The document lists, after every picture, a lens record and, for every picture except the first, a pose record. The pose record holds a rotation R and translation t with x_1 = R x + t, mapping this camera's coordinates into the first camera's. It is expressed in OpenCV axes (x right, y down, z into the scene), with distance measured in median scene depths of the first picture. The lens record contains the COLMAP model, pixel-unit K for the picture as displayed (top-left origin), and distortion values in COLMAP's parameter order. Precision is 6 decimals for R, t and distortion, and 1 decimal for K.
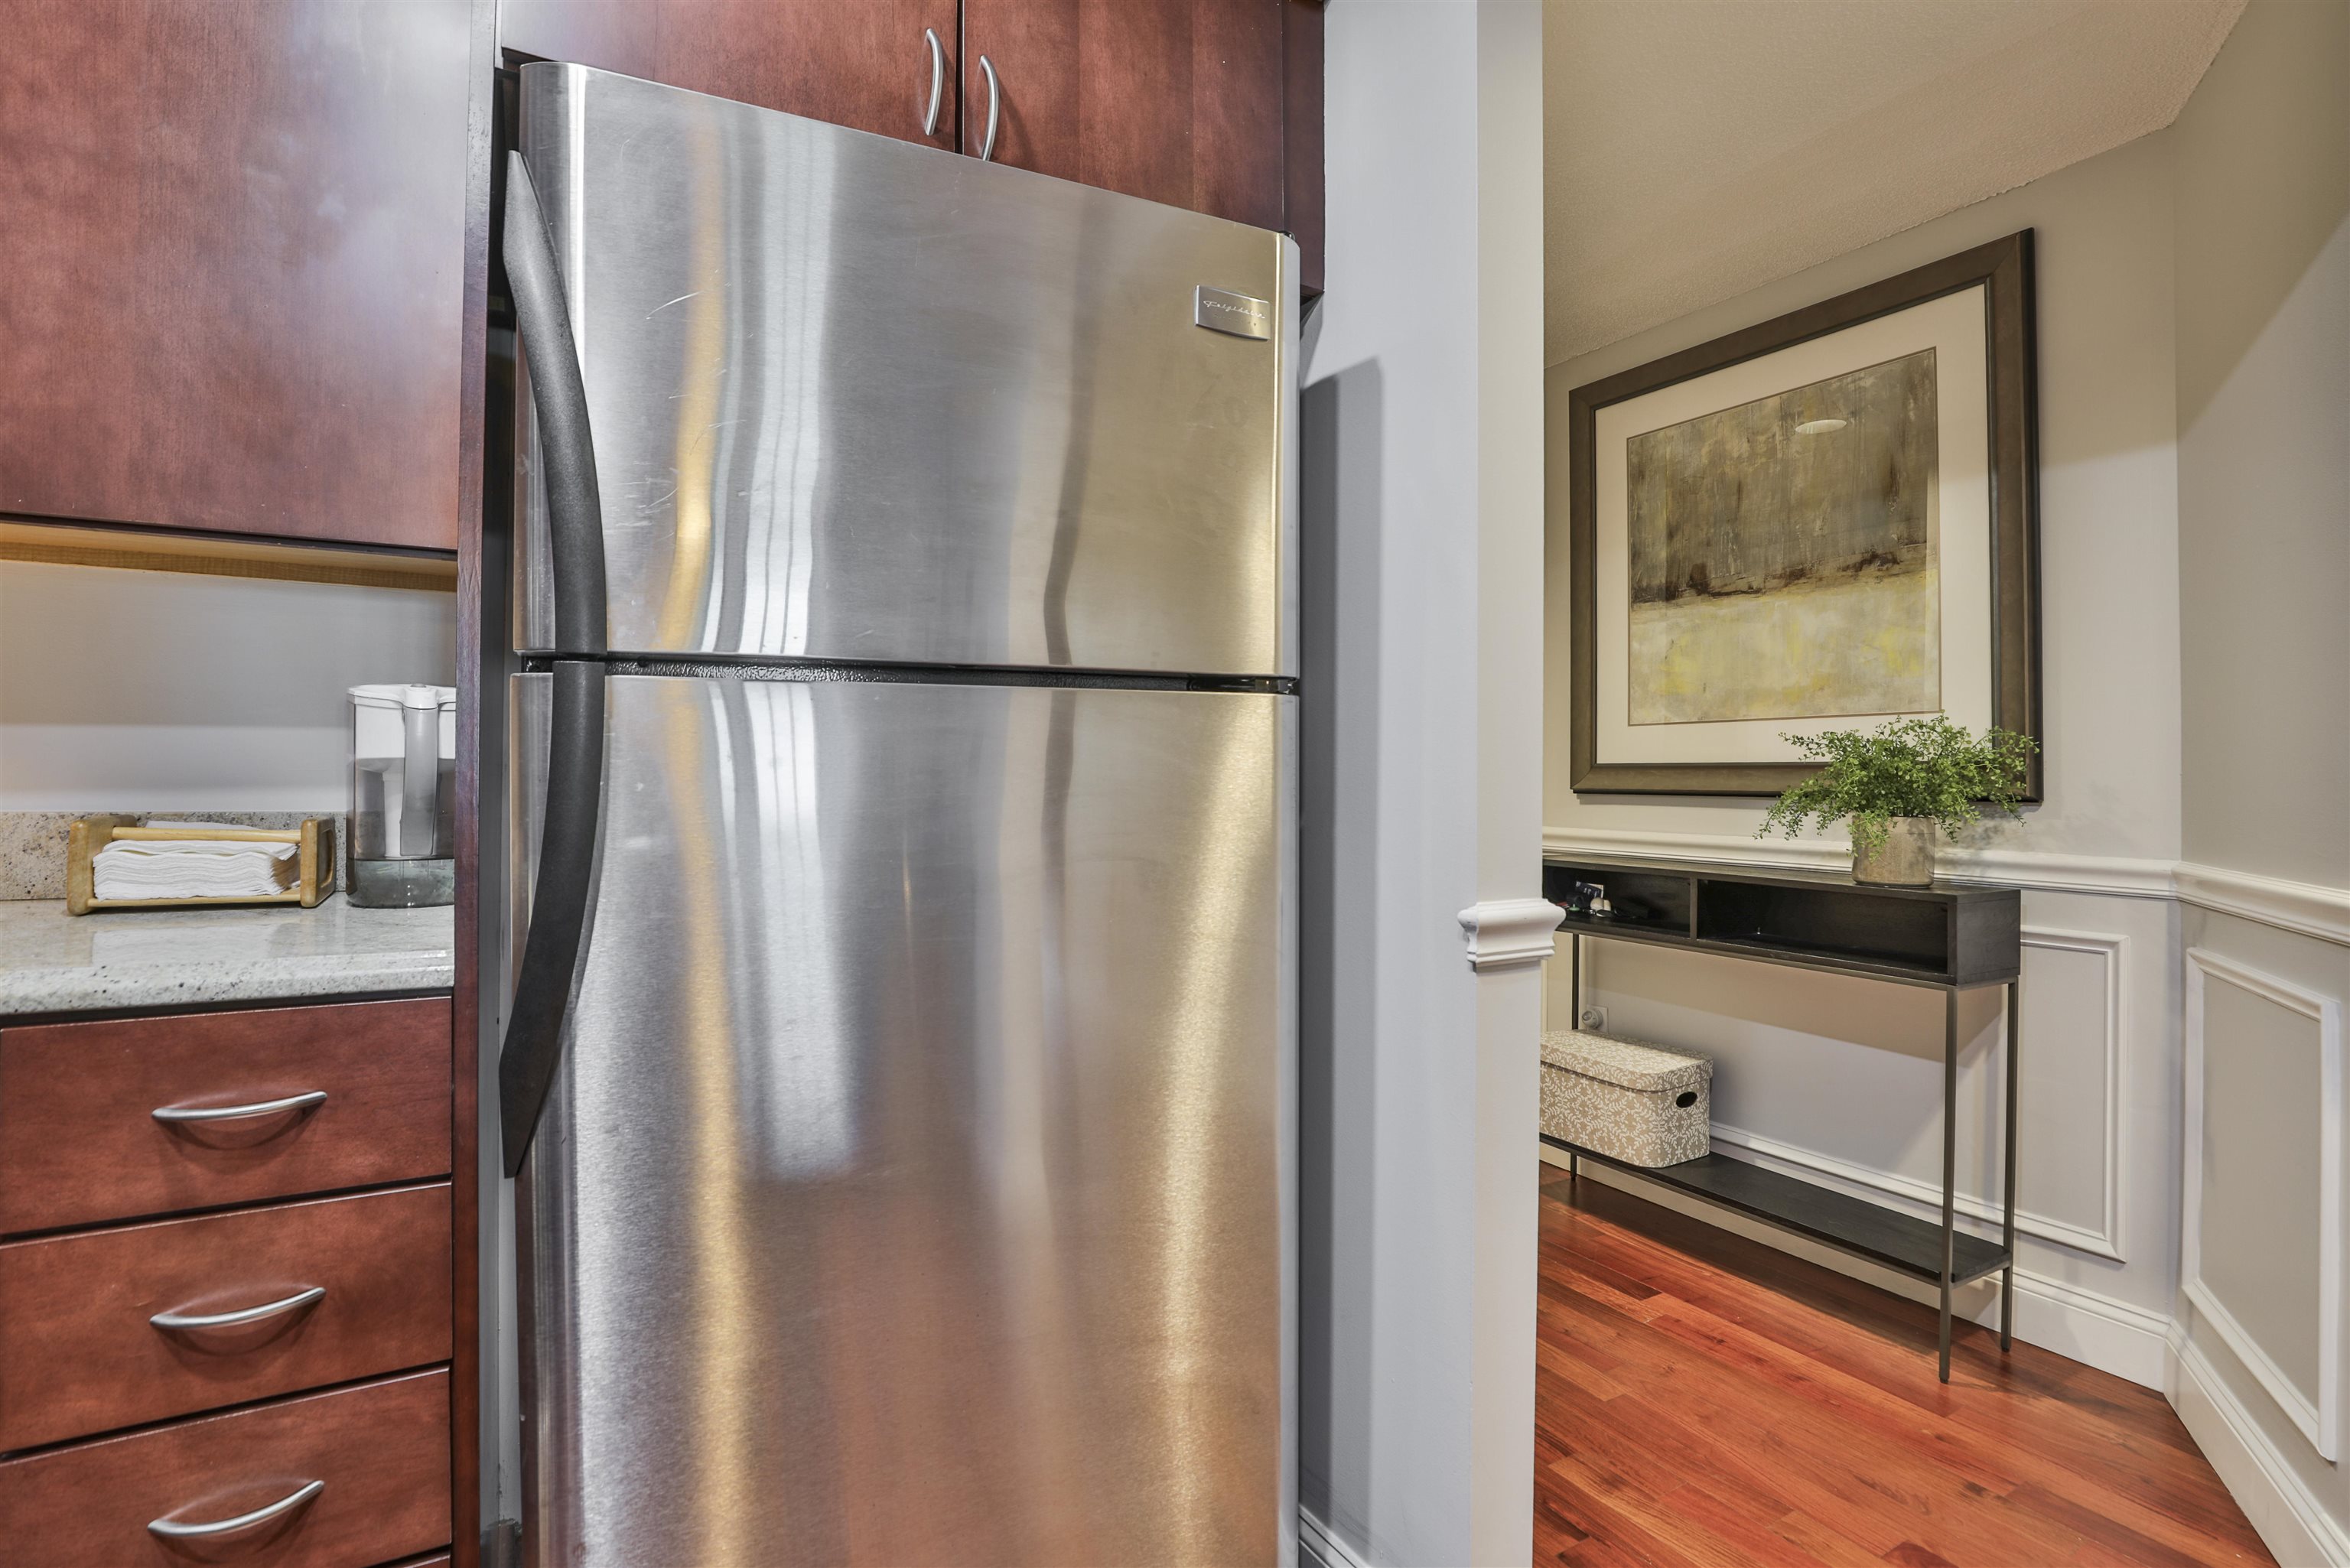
lens RADIAL K [[1097.3, 0, 1168.8], [0, 1097.3, 767.0], [0, 0, 1]] dist [-0.046047, 0.010762]
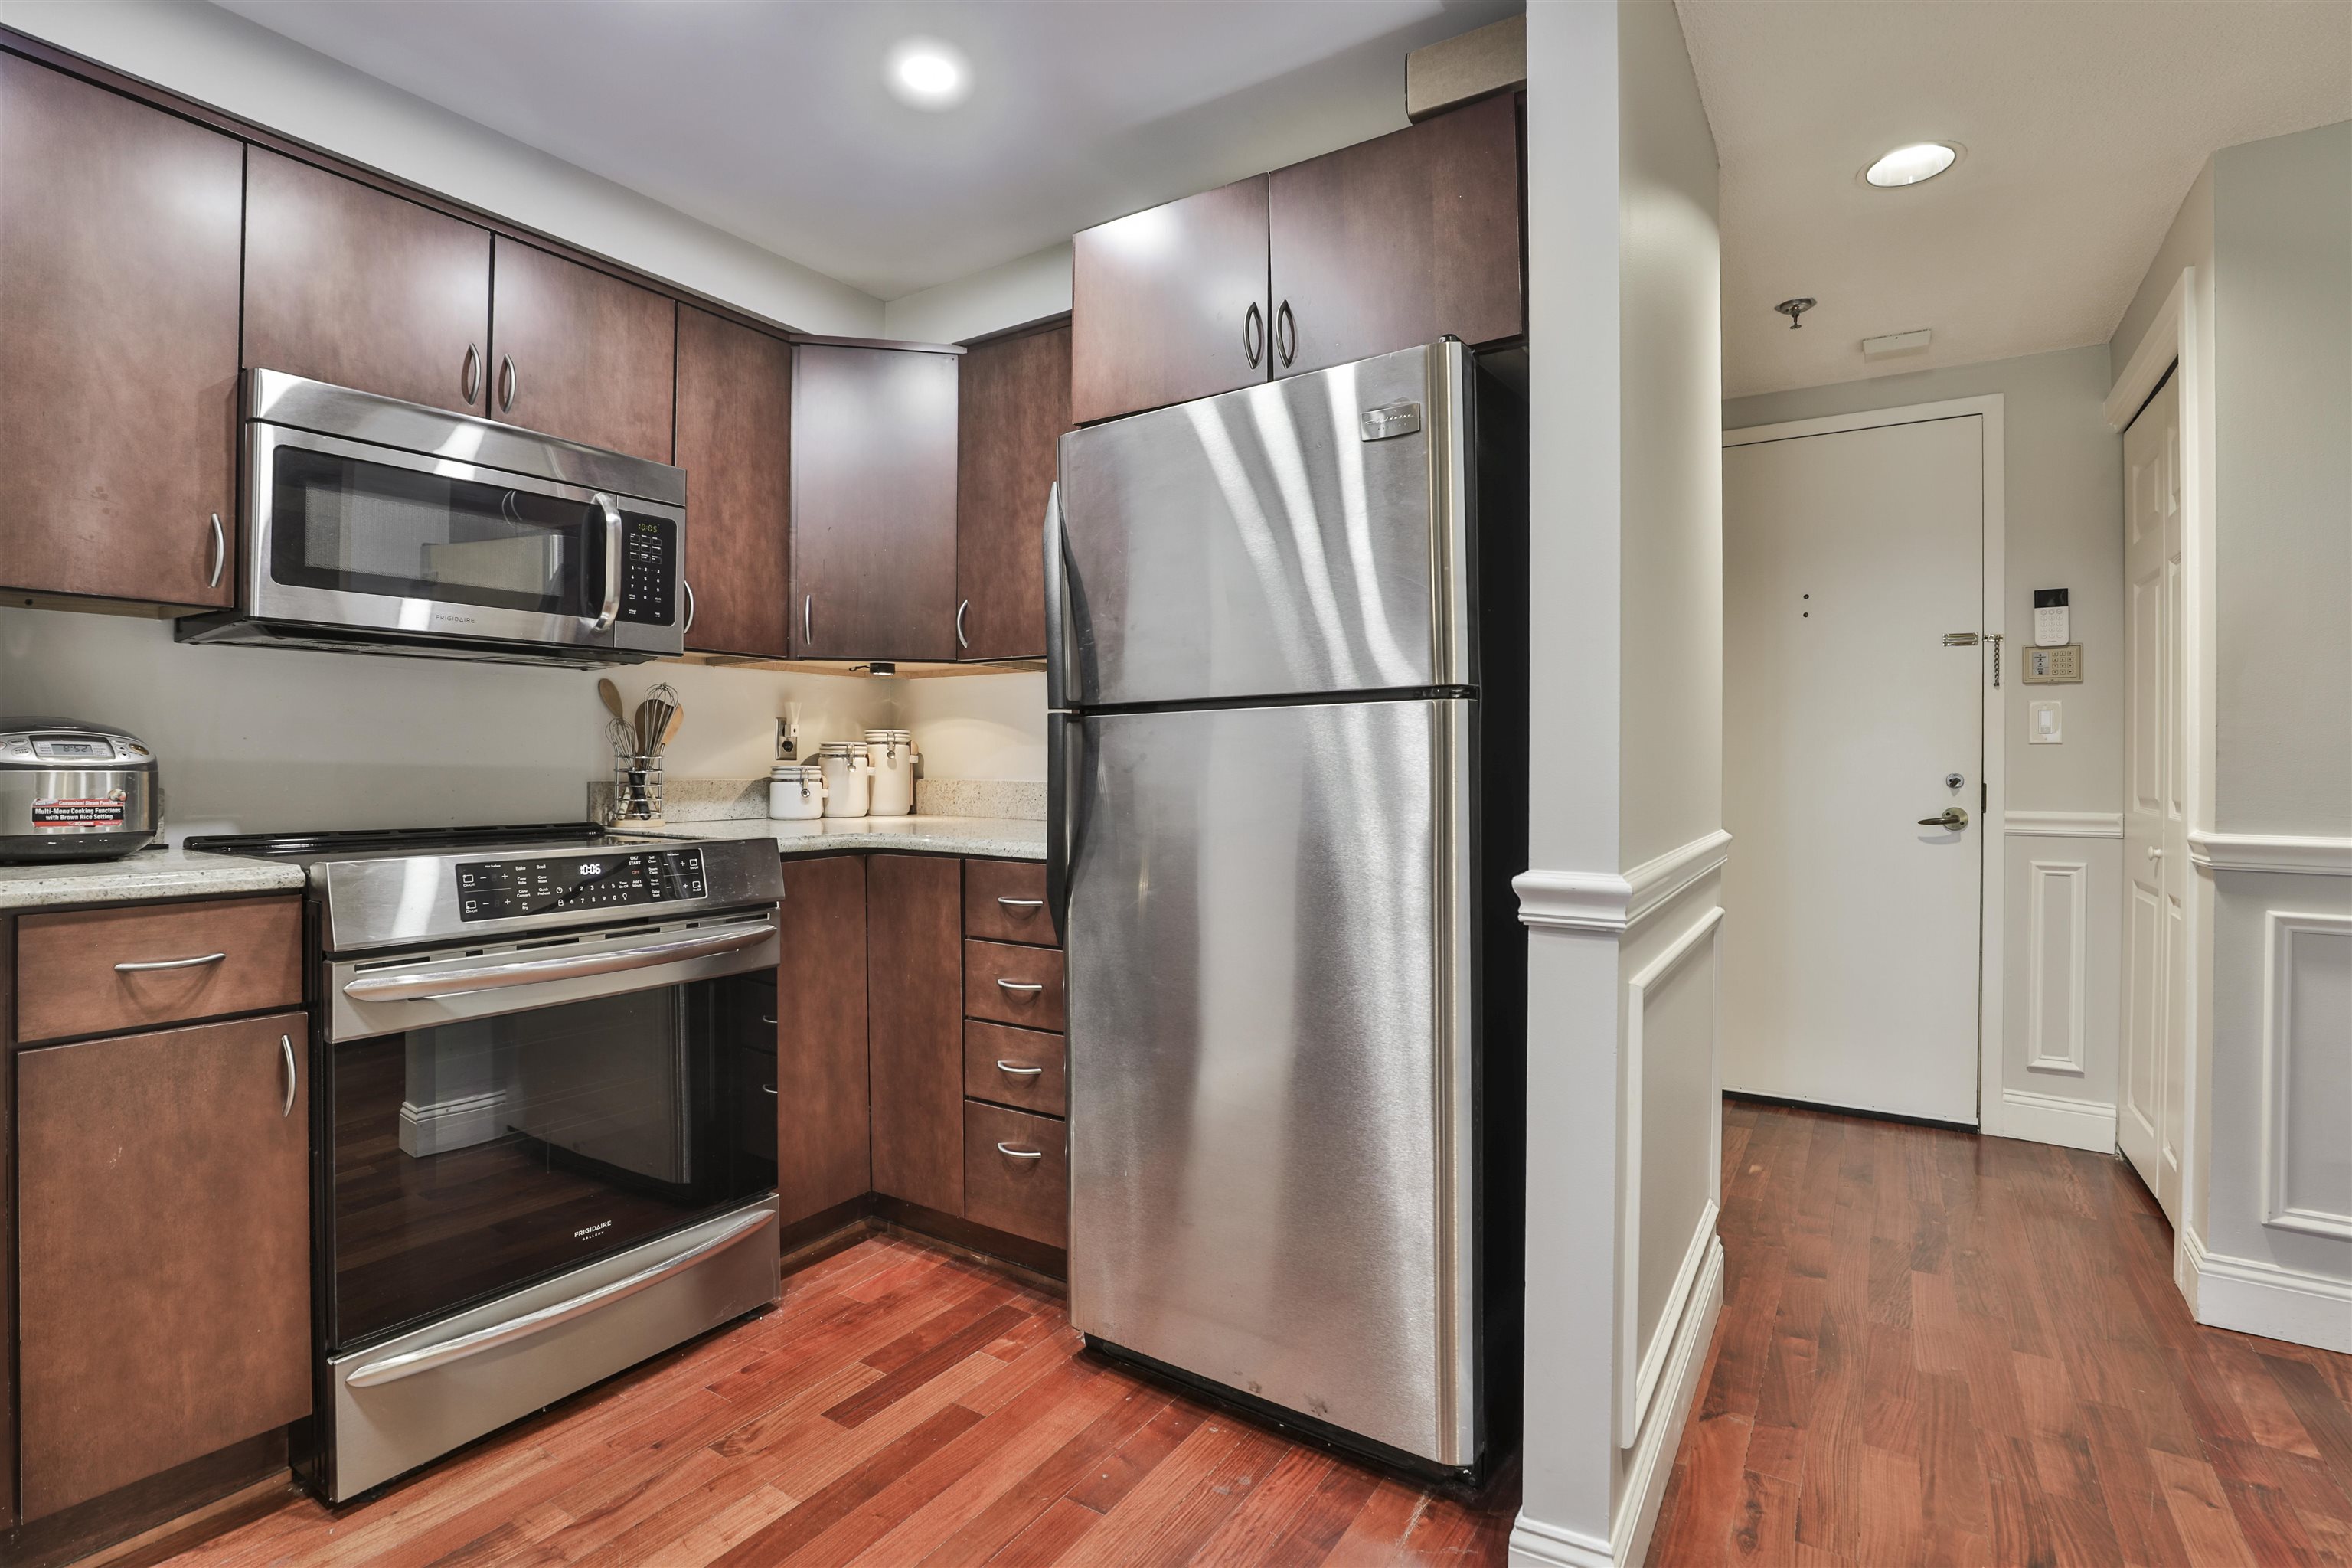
lens RADIAL K [[1098.3, 0, 1169.8], [0, 1098.3, 767.0], [0, 0, 1]] dist [-0.046047, 0.010762]
pose [[0.453442, -0.004491, -0.891275, 0.527855], [0.006136, 0.999979, -0.001917, 0.006706], [0.891265, -0.004599, 0.453460, 0.060957]]
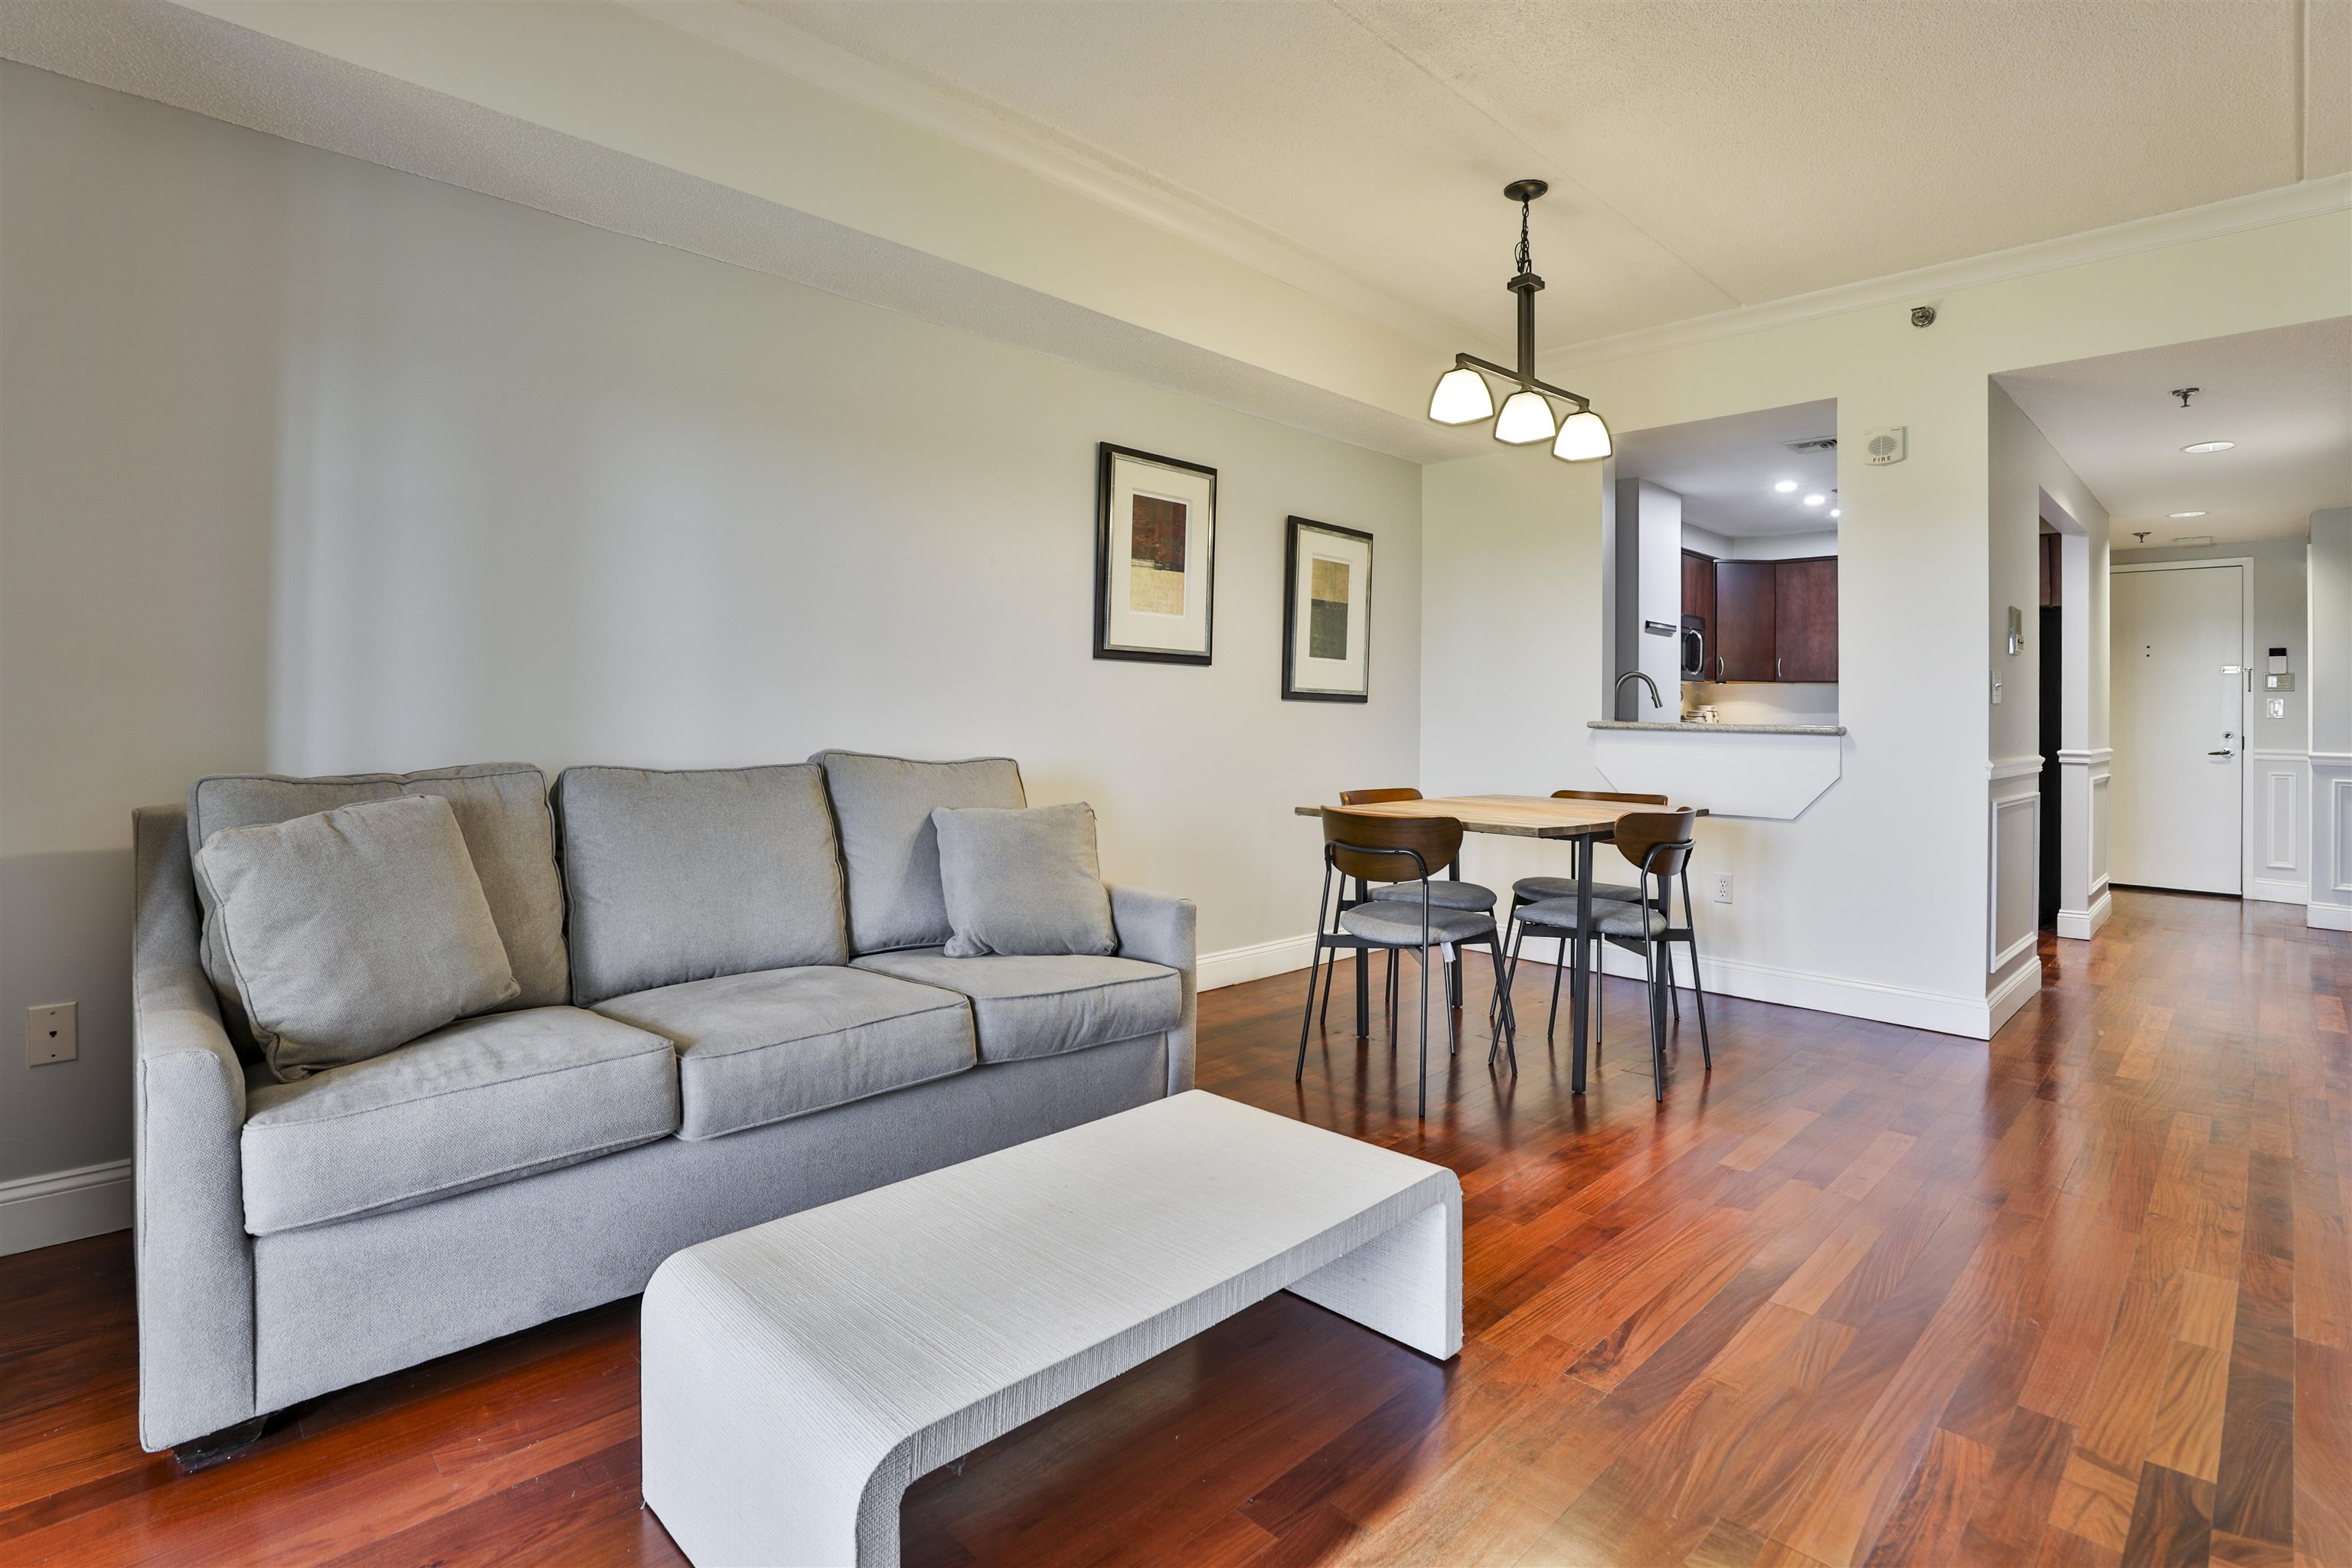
lens RADIAL K [[1140.7, 0, 1133.8], [0, 1140.7, 684.6], [0, 0, 1]] dist [-0.047948, 0.015002]
pose [[0.236440, -0.021656, -0.971405, 1.834042], [-0.008708, 0.999664, -0.024406, -0.008027], [0.971607, 0.014230, 0.236172, -1.827575]]
